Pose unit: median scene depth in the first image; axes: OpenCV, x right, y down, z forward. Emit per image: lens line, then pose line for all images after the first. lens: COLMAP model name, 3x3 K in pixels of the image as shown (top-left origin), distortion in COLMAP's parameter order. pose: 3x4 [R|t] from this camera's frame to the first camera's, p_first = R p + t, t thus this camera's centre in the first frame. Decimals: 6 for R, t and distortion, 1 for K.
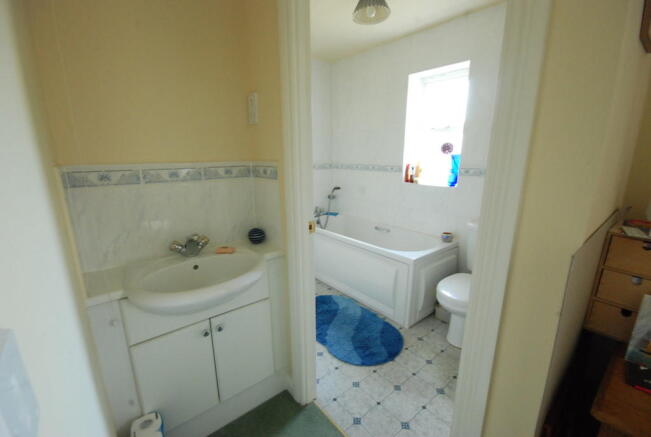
lens RADIAL K [[285.7, 0, 324.3], [0, 285.7, 225.3], [0, 0, 1]] dist [-0.010810, 0.000106]
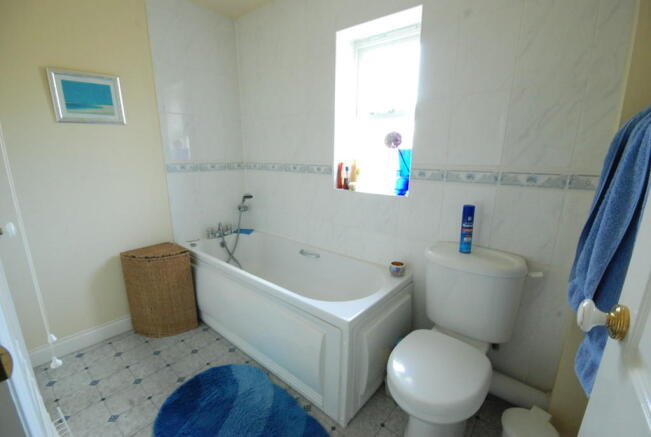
lens RADIAL K [[285.7, 0, 324.3], [0, 285.7, 225.3], [0, 0, 1]] dist [-0.010810, 0.000106]
pose [[0.981783, -0.031804, 0.187326, 0.124694], [0.032794, 0.999460, -0.002187, -0.064109], [-0.187155, 0.008290, 0.982295, 0.335814]]
